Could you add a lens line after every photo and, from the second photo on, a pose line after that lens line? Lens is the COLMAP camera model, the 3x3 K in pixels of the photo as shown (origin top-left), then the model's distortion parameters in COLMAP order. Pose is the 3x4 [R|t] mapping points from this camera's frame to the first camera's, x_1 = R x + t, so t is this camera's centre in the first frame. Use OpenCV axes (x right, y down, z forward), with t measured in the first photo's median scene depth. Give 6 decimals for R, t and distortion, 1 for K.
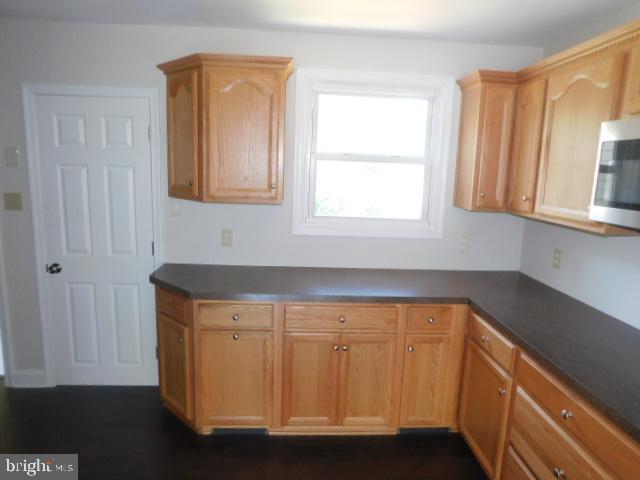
lens RADIAL K [[421.1, 0, 323.4], [0, 421.1, 235.5], [0, 0, 1]] dist [-0.075639, 0.055108]
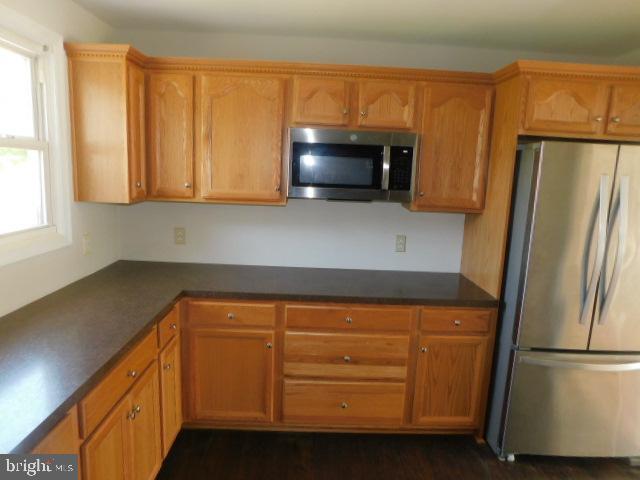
lens RADIAL K [[421.1, 0, 323.4], [0, 421.1, 235.5], [0, 0, 1]] dist [-0.075639, 0.055108]
pose [[0.047501, -0.193648, 0.979921, -0.529212], [0.123144, 0.974679, 0.186643, -0.109761], [-0.991251, 0.111806, 0.070144, 0.538085]]
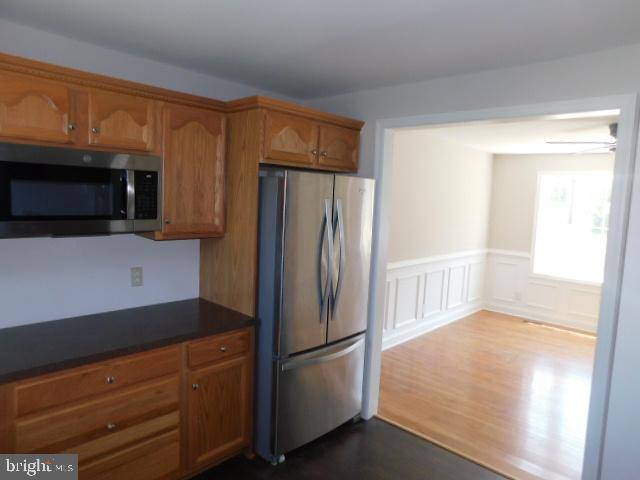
lens RADIAL K [[421.1, 0, 323.4], [0, 421.1, 235.5], [0, 0, 1]] dist [-0.075639, 0.055108]
pose [[-0.674498, -0.133115, 0.726177, -0.429773], [0.054055, 0.972066, 0.228397, -0.152855], [-0.736295, 0.193307, -0.648461, 0.714151]]
